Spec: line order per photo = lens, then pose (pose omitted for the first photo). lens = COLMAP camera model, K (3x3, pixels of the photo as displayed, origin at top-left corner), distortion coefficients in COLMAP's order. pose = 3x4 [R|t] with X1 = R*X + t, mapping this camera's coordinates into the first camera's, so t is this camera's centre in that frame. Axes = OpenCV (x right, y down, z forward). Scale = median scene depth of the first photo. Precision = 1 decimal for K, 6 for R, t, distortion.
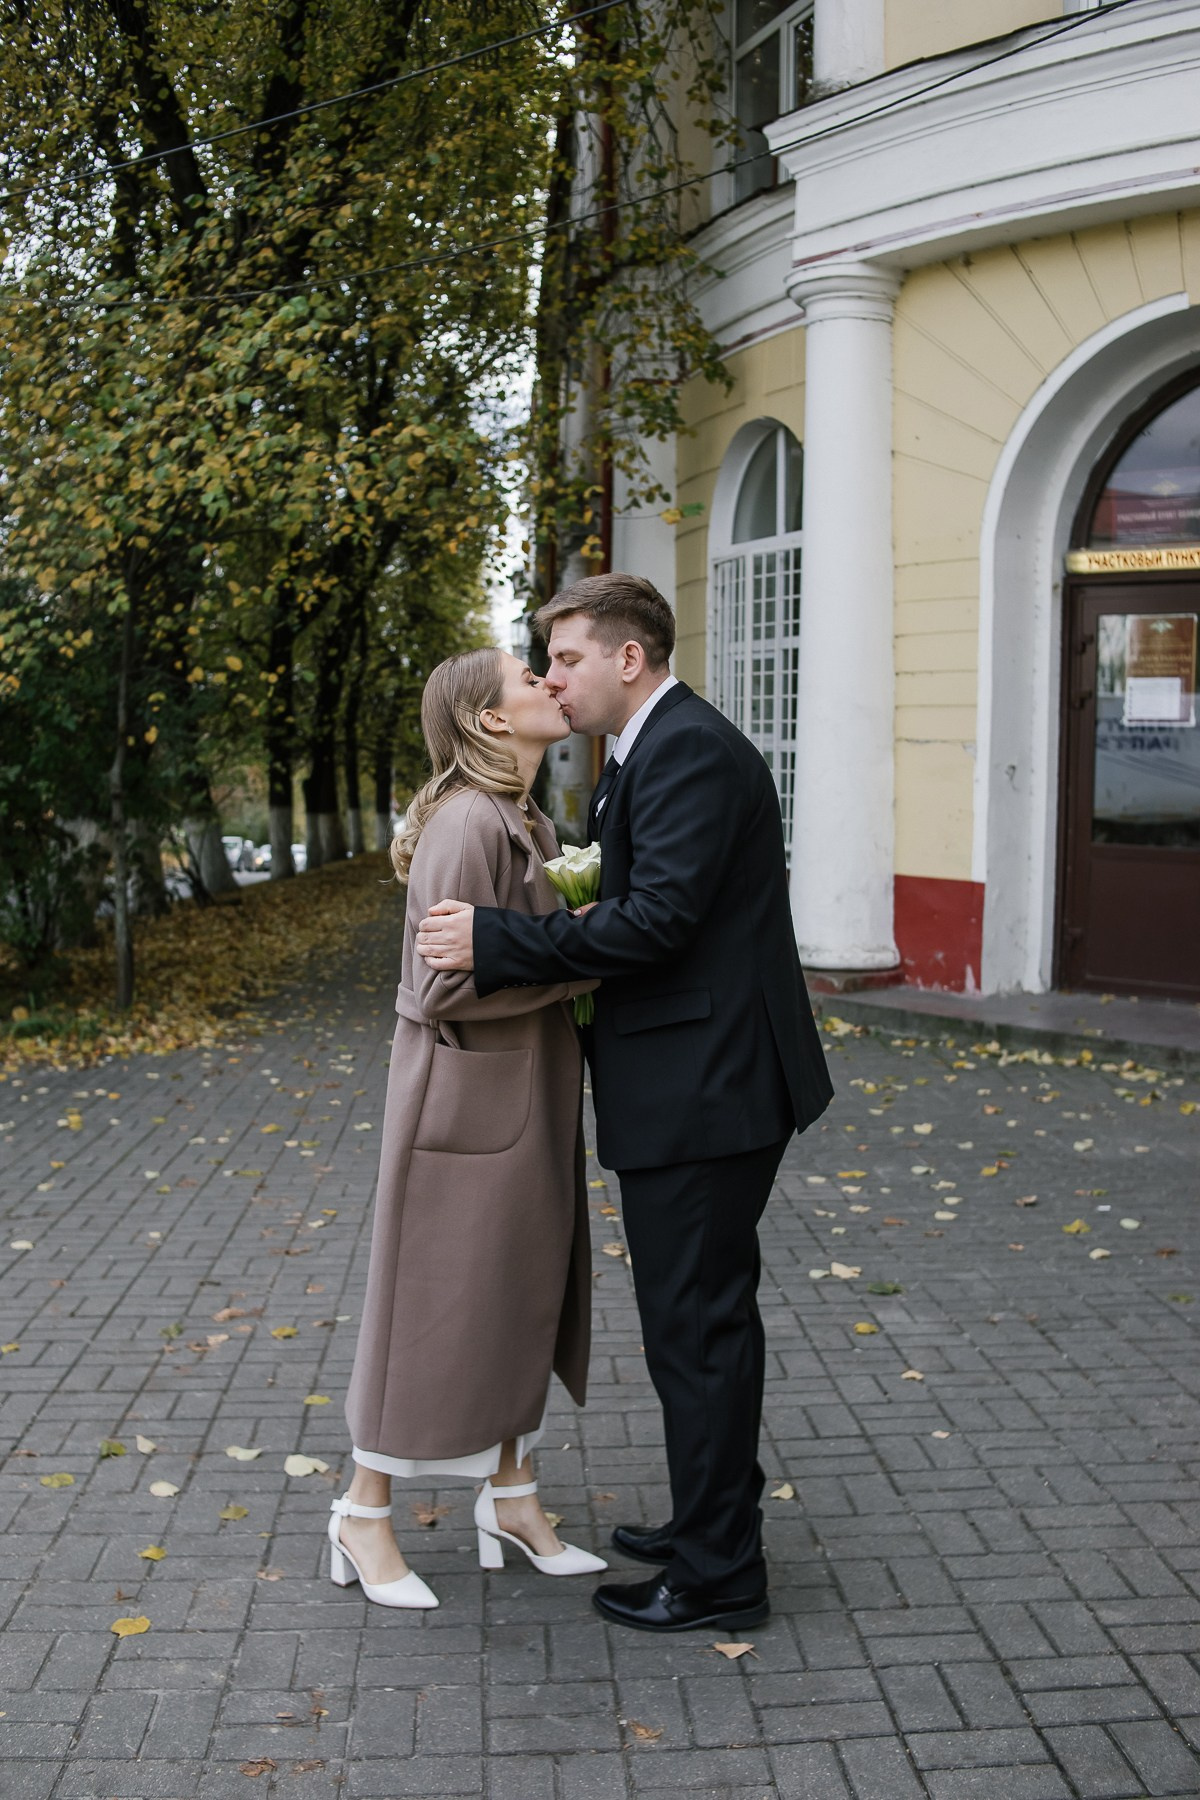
lens RADIAL K [[2316.5, 0, 661.8], [0, 2316.5, 917.8], [0, 0, 1]] dist [-0.128265, 0.007046]
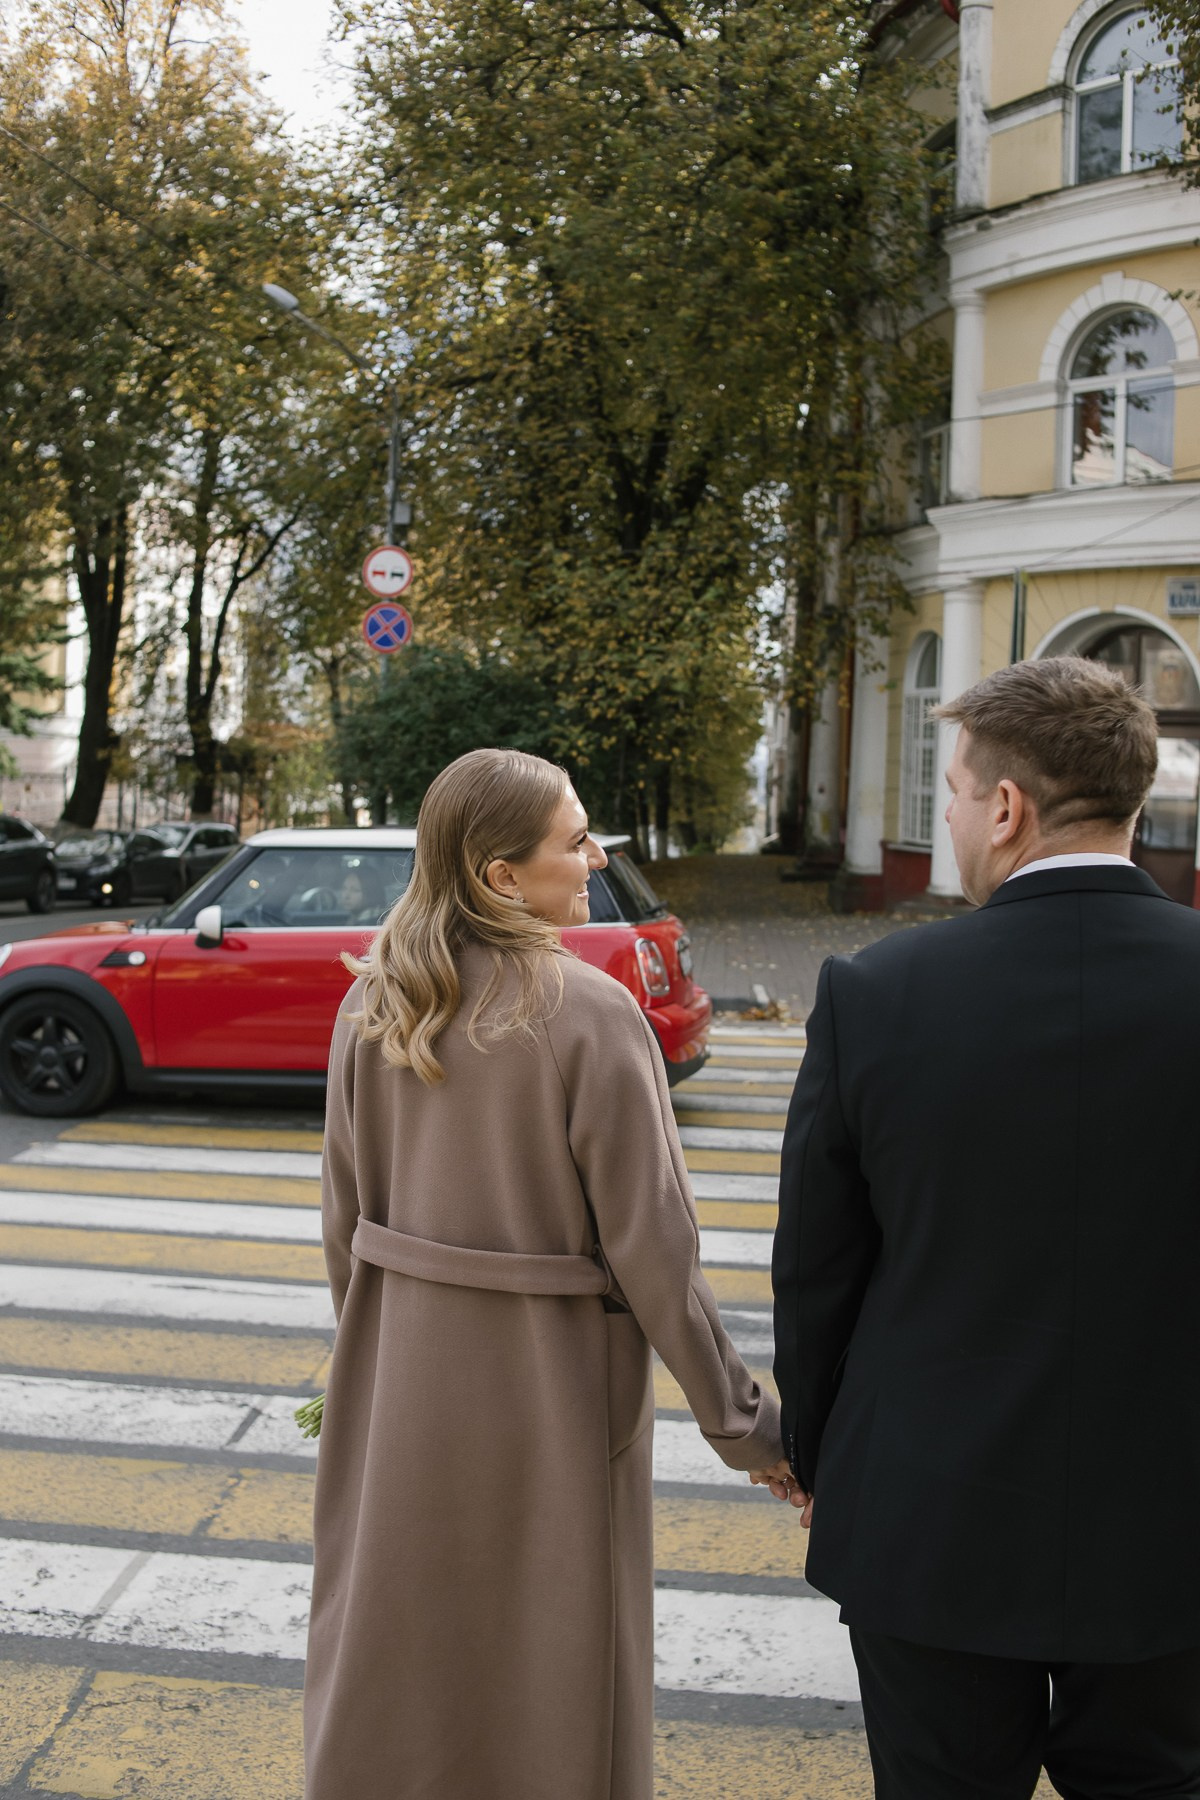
lens RADIAL K [[2316.5, 0, 661.8], [0, 2316.5, 917.8], [0, 0, 1]] dist [-0.128265, 0.007046]
pose [[0.994431, 0.014042, -0.104454, 0.024099], [-0.015209, 0.999830, -0.010390, 0.060122], [0.104291, 0.011921, 0.994475, -1.025744]]
